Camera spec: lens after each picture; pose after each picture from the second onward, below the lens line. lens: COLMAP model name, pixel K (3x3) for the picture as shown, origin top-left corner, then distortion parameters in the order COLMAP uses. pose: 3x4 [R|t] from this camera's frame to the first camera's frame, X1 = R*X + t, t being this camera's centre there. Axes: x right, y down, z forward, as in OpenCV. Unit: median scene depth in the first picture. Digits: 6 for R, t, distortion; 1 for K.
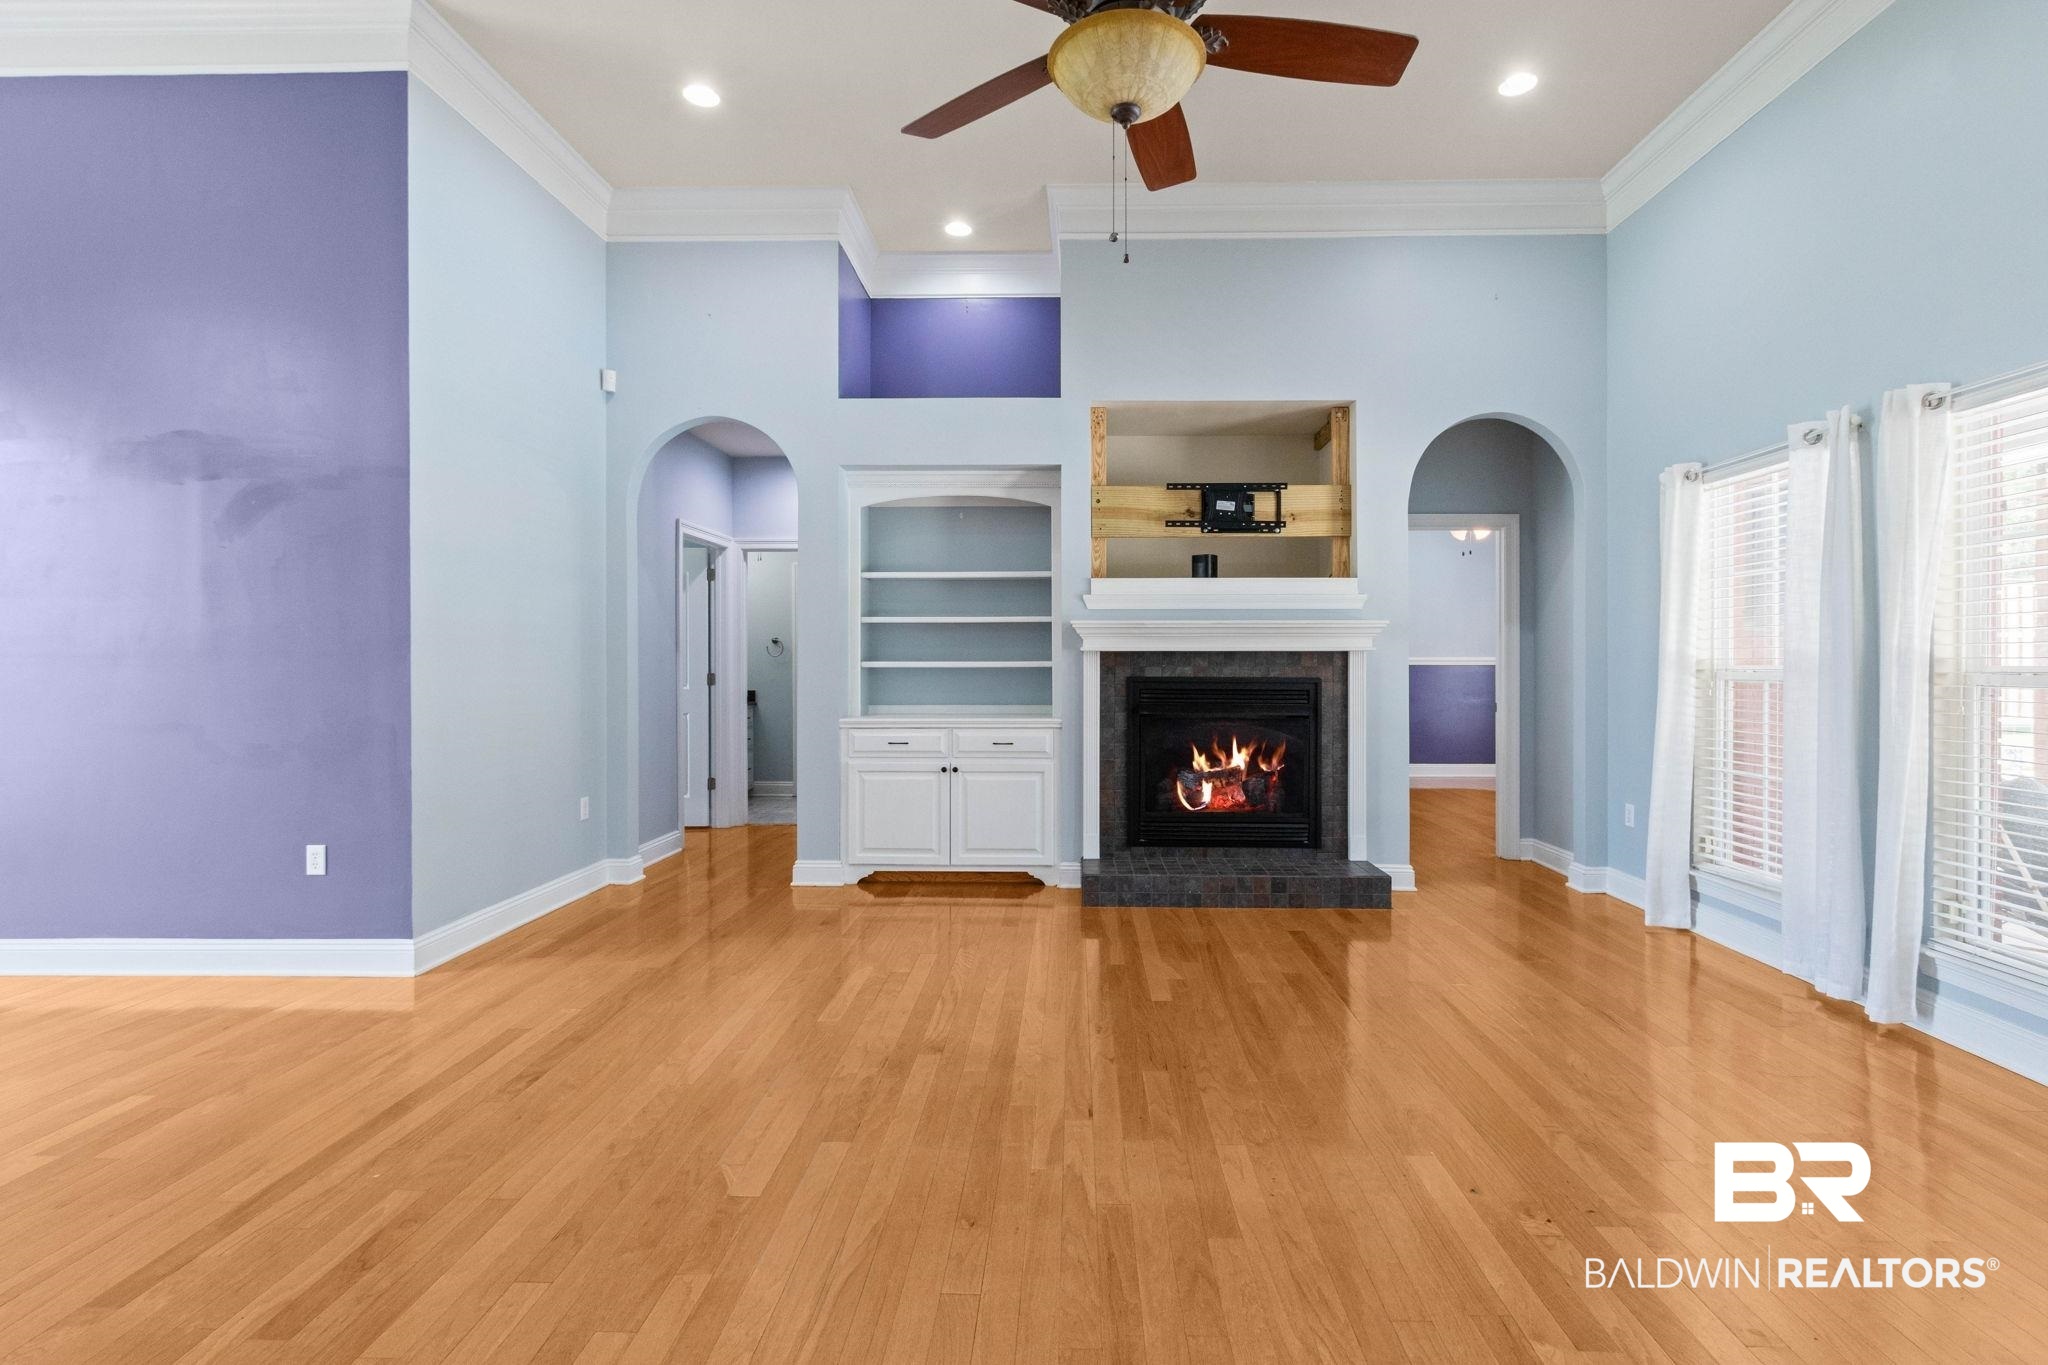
lens RADIAL K [[941.1, 0, 1050.4], [0, 941.1, 655.4], [0, 0, 1]] dist [-0.003986, 0.000877]
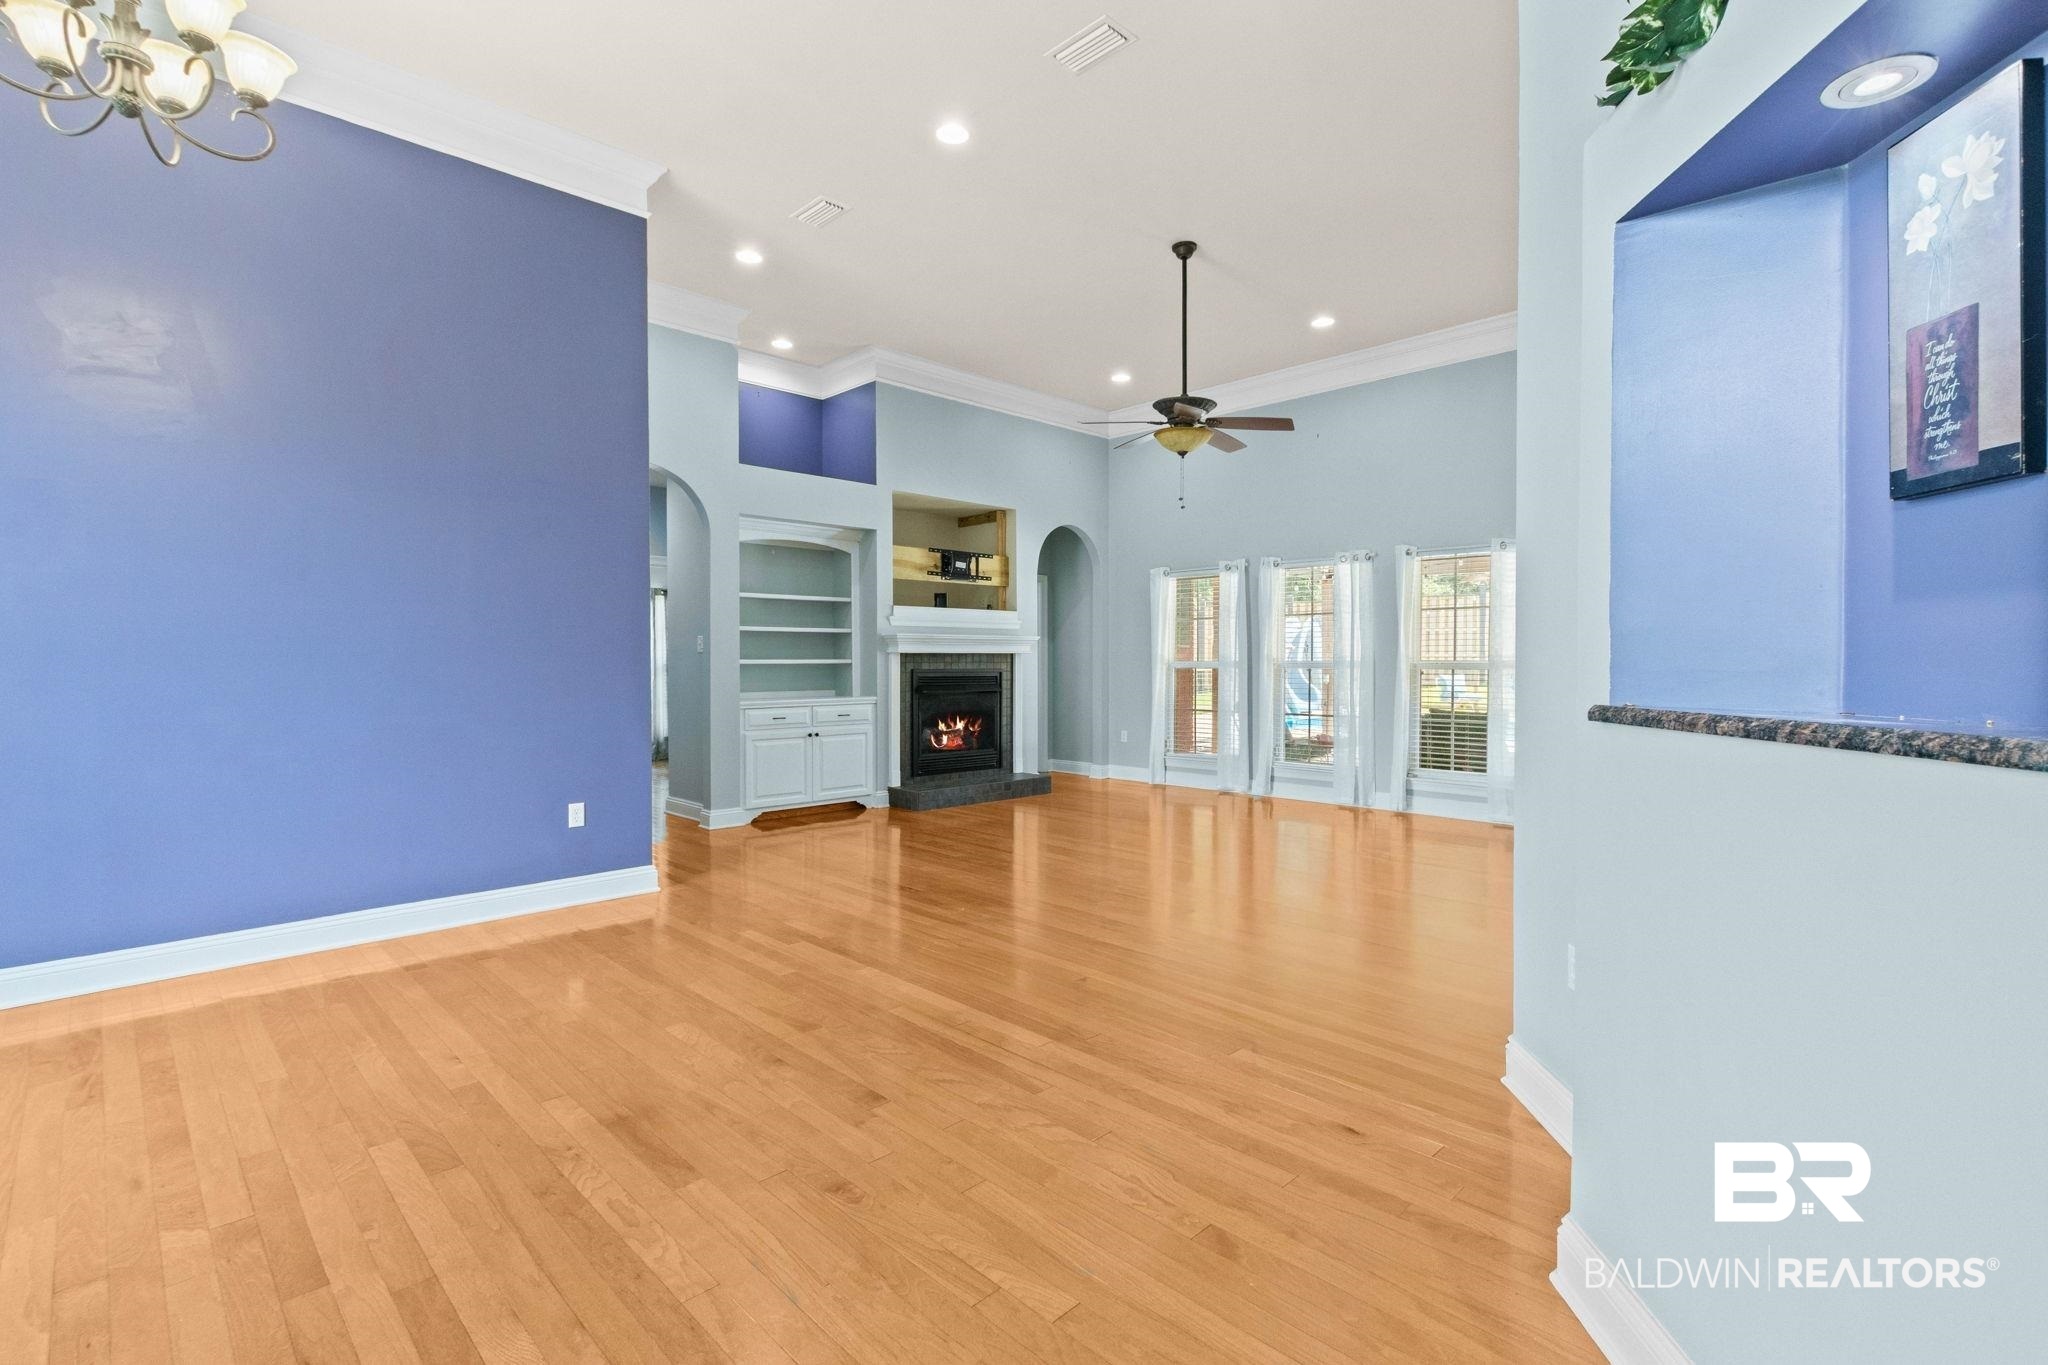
lens RADIAL K [[941.1, 0, 1025.8], [0, 941.1, 673.1], [0, 0, 1]] dist [-0.003986, 0.000877]
pose [[0.695415, -0.009604, 0.718544, -0.910411], [-0.004152, 0.999840, 0.017382, 0.001083], [-0.718596, -0.015071, 0.695264, -0.226594]]
